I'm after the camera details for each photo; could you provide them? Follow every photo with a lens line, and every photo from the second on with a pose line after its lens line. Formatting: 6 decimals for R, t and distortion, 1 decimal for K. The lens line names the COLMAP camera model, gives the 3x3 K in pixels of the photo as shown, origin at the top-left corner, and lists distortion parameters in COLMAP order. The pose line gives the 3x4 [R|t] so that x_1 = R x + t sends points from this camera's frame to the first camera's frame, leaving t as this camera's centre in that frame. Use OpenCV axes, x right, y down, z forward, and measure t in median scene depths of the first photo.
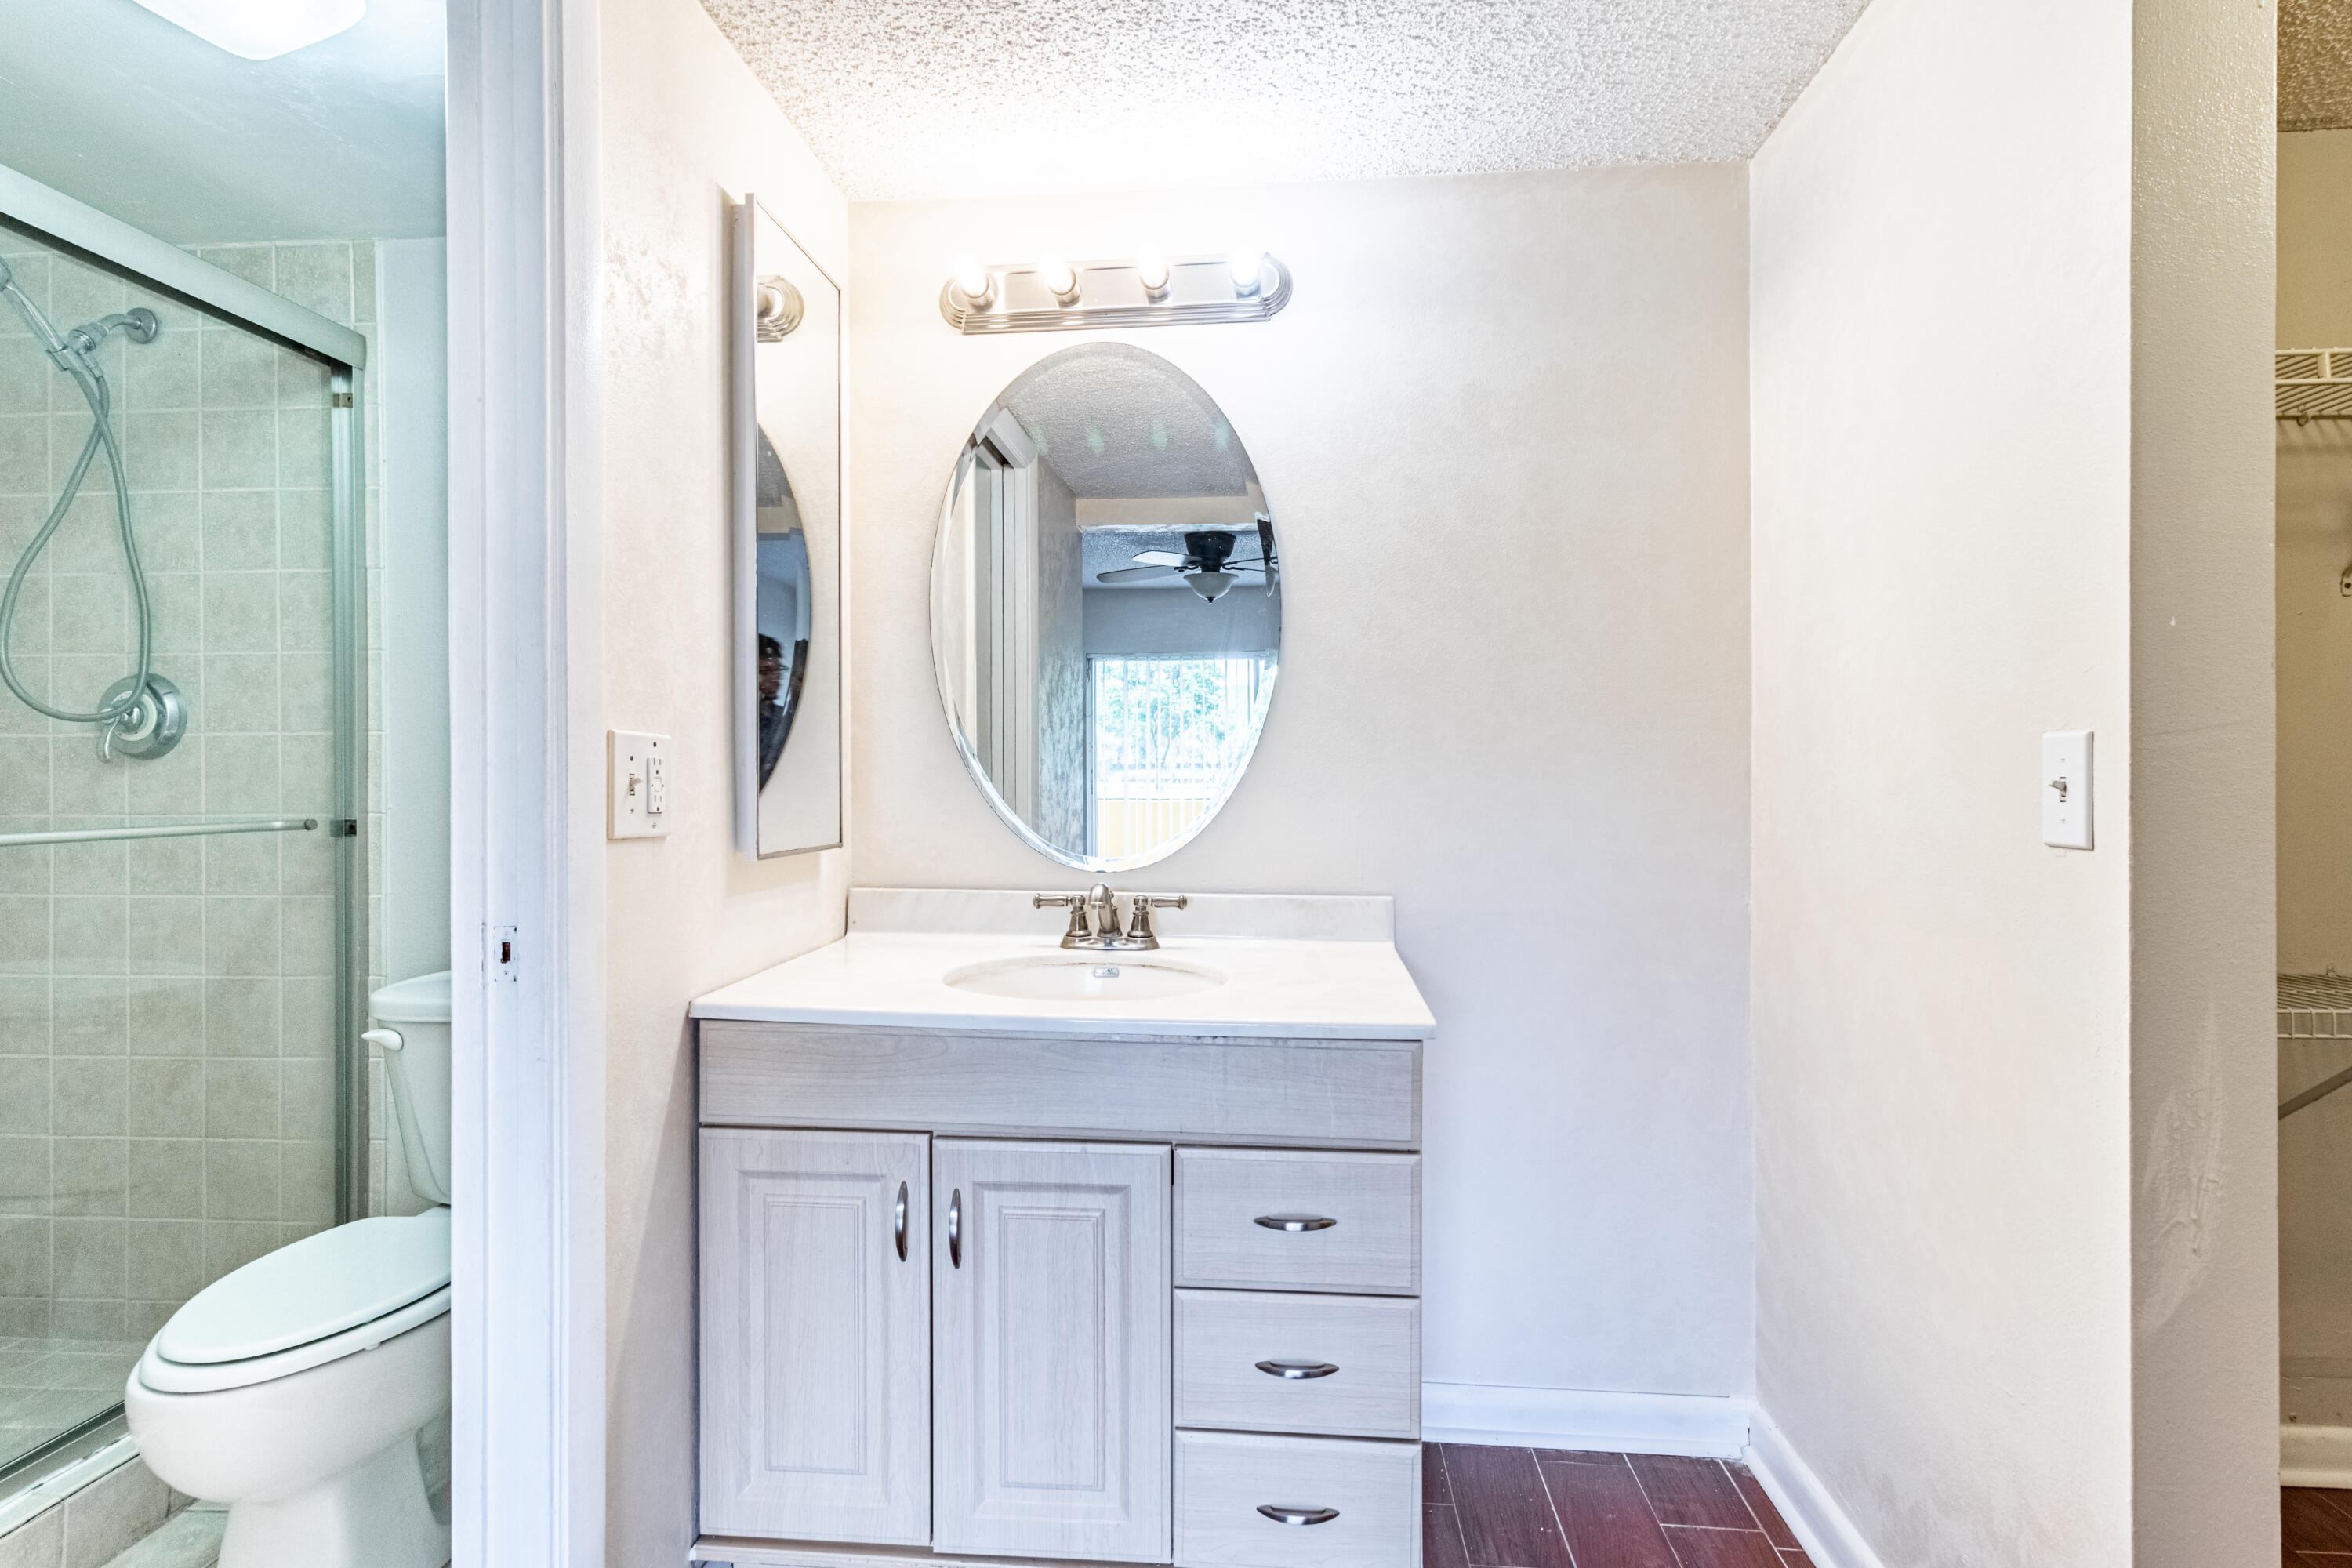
lens RADIAL K [[1119.6, 0, 1176.0], [0, 1119.6, 784.0], [0, 0, 1]] dist [0.001976, 0.000146]
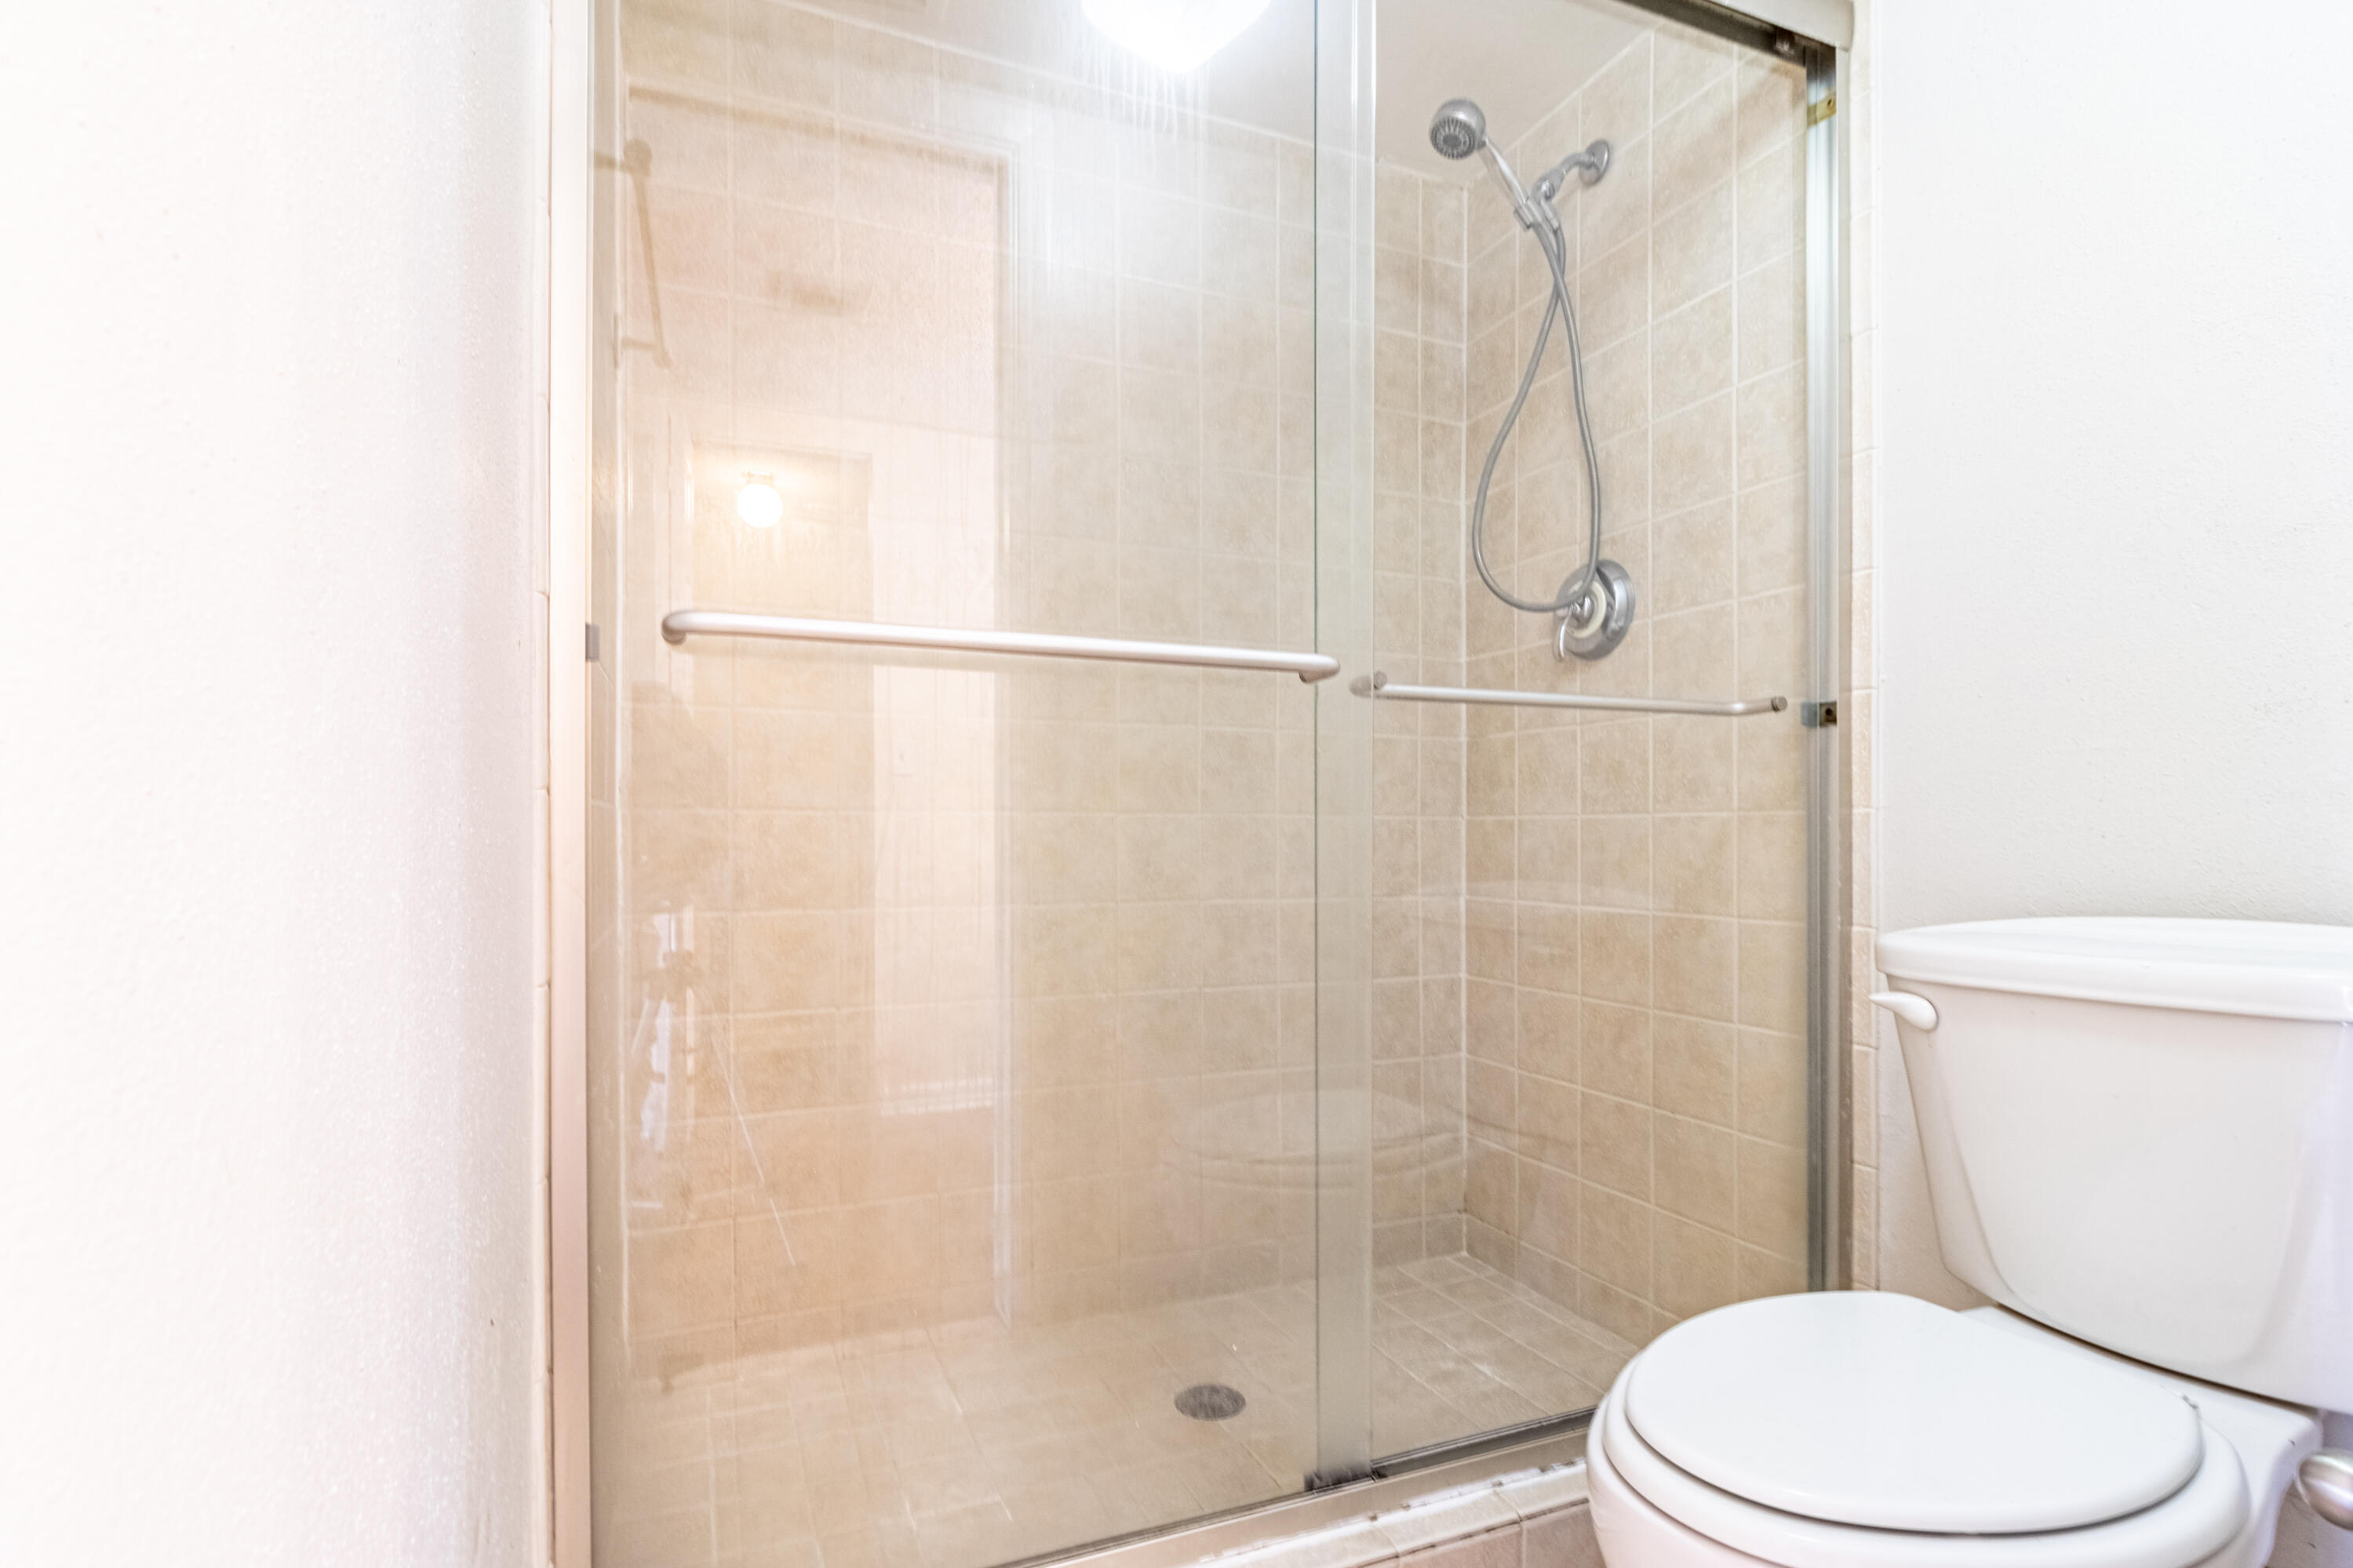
lens RADIAL K [[1083.3, 0, 1173.3], [0, 1083.3, 840.5], [0, 0, 1]] dist [0.012144, -0.000056]
pose [[0.451517, 0.001160, -0.892262, -0.310797], [-0.000952, 0.999999, 0.000818, 0.118973], [0.892262, 0.000480, 0.451518, 0.323275]]
